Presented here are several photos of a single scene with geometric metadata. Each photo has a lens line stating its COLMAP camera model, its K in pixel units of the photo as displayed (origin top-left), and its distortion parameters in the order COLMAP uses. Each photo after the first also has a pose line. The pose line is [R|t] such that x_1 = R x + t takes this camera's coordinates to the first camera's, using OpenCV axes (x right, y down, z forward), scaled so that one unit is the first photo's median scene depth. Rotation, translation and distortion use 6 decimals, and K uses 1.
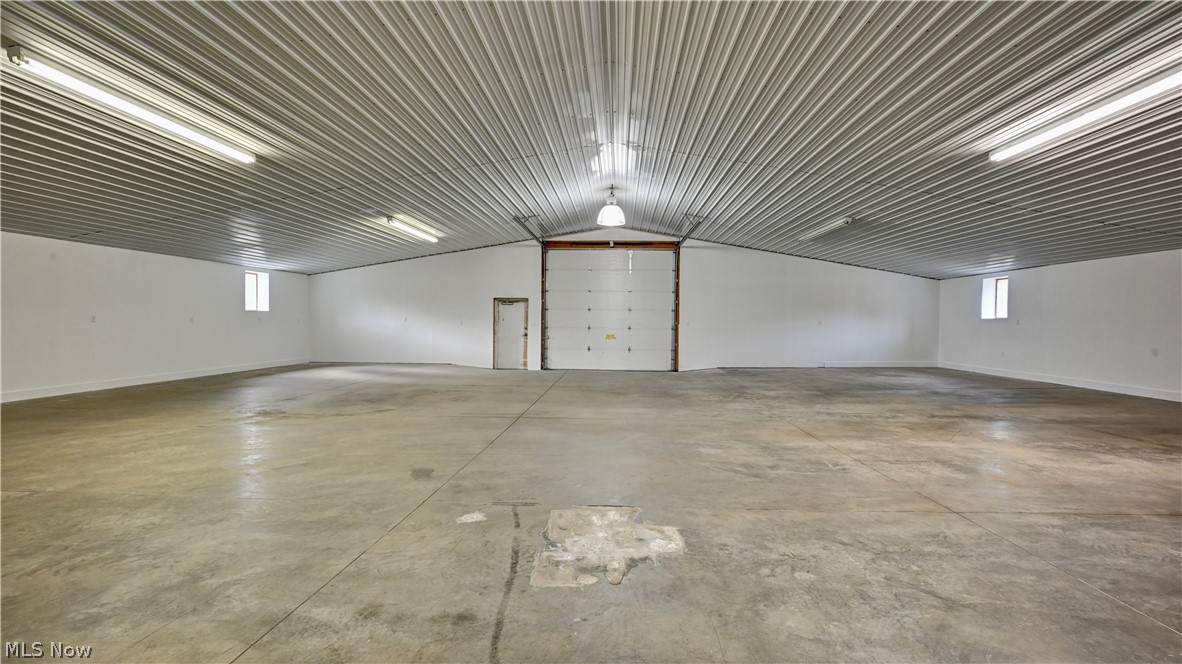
lens RADIAL K [[485.2, 0, 591.9], [0, 485.2, 326.7], [0, 0, 1]] dist [0.000141, -0.000007]
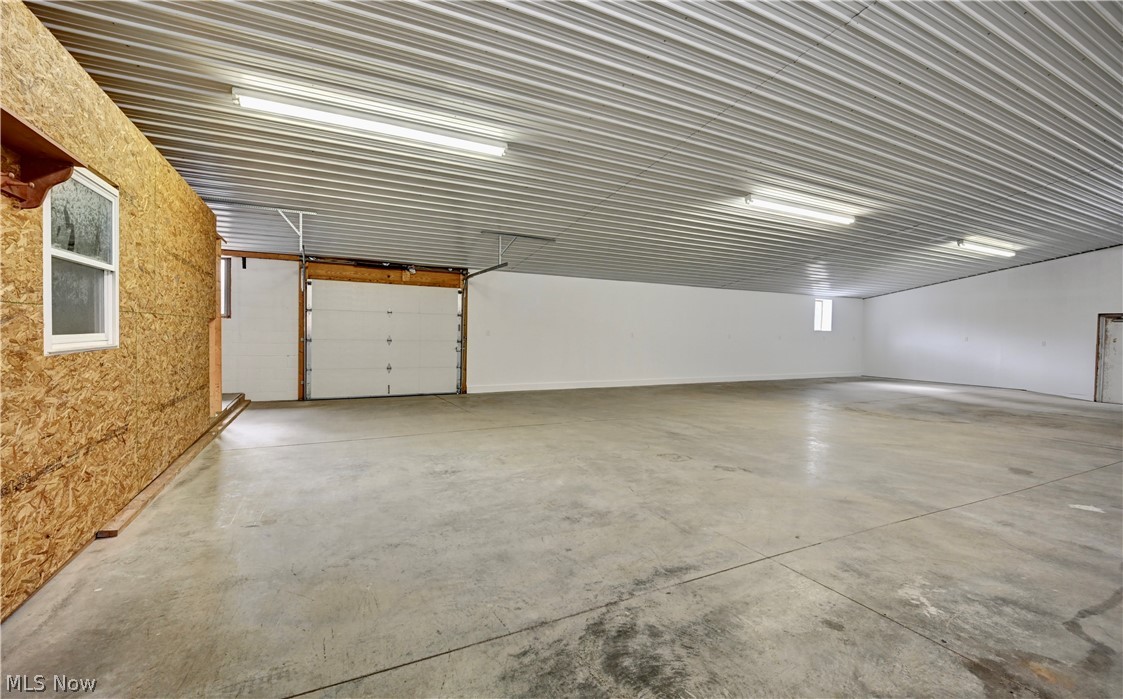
lens RADIAL K [[475.7, 0, 562.8], [0, 475.7, 344.5], [0, 0, 1]] dist [-0.014805, -0.000007]
pose [[0.504249, 0.024275, -0.863217, 0.026966], [-0.024352, 0.999607, 0.013885, 0.002763], [0.863215, 0.014020, 0.504642, -0.230023]]
